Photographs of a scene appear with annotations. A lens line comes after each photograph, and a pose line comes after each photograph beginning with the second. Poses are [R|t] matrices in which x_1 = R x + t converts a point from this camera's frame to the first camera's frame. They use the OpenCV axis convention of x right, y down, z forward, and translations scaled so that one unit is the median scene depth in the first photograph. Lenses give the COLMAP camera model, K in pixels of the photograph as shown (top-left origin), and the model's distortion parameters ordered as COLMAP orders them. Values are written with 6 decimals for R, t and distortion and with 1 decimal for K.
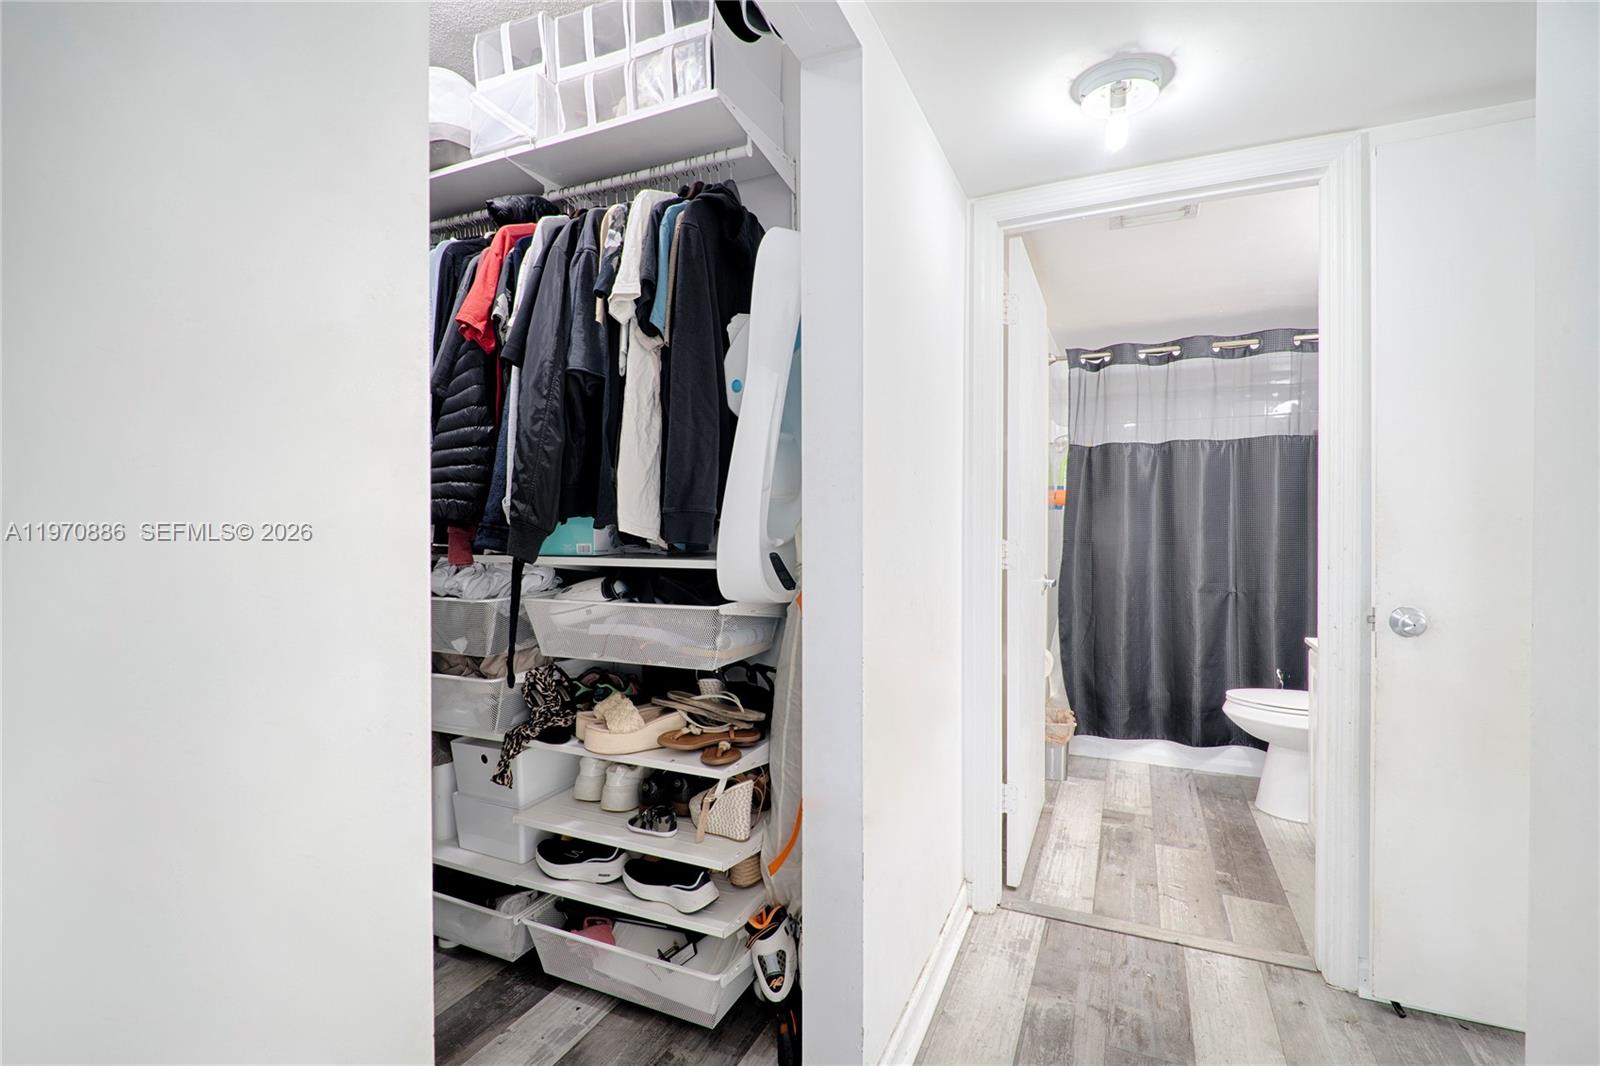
lens RADIAL K [[737.7, 0, 800.0], [0, 737.7, 533.0], [0, 0, 1]] dist [0.001314, -0.000223]
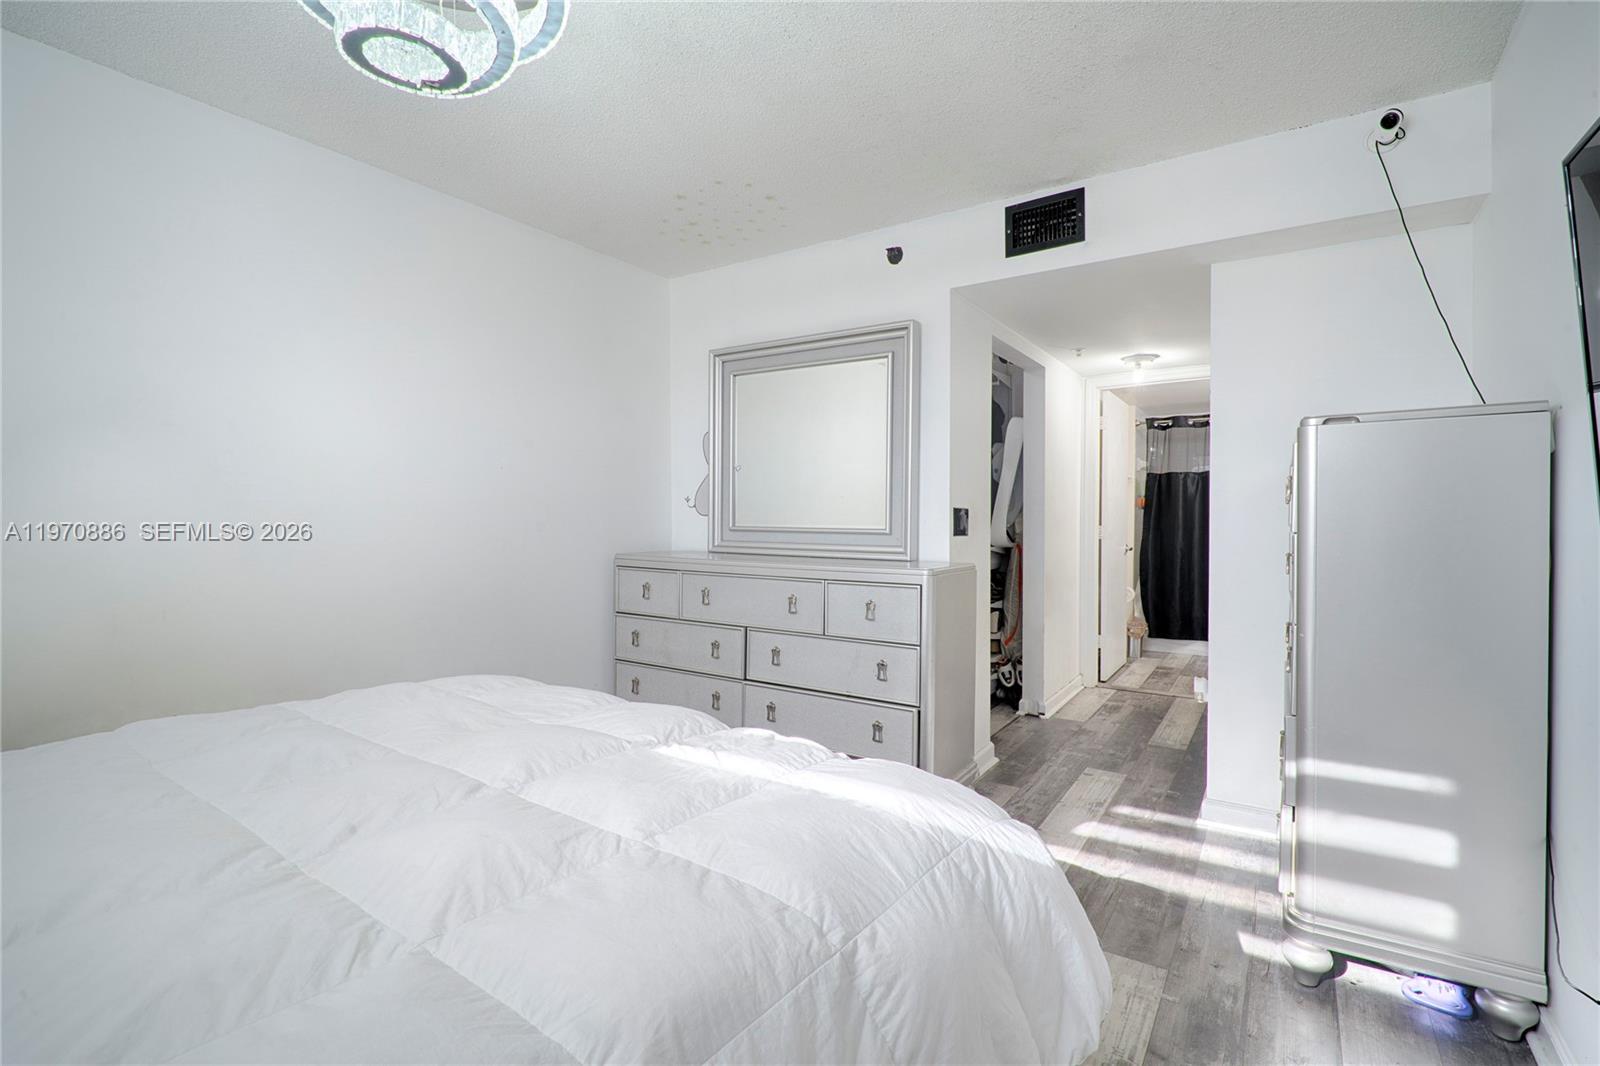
lens RADIAL K [[737.7, 0, 800.0], [0, 737.7, 533.0], [0, 0, 1]] dist [0.001314, -0.000223]
pose [[0.987127, 0.005597, -0.159838, -0.171037], [-0.004105, 0.999945, 0.009666, 0.009508], [0.159883, -0.008885, 0.987096, -0.877445]]
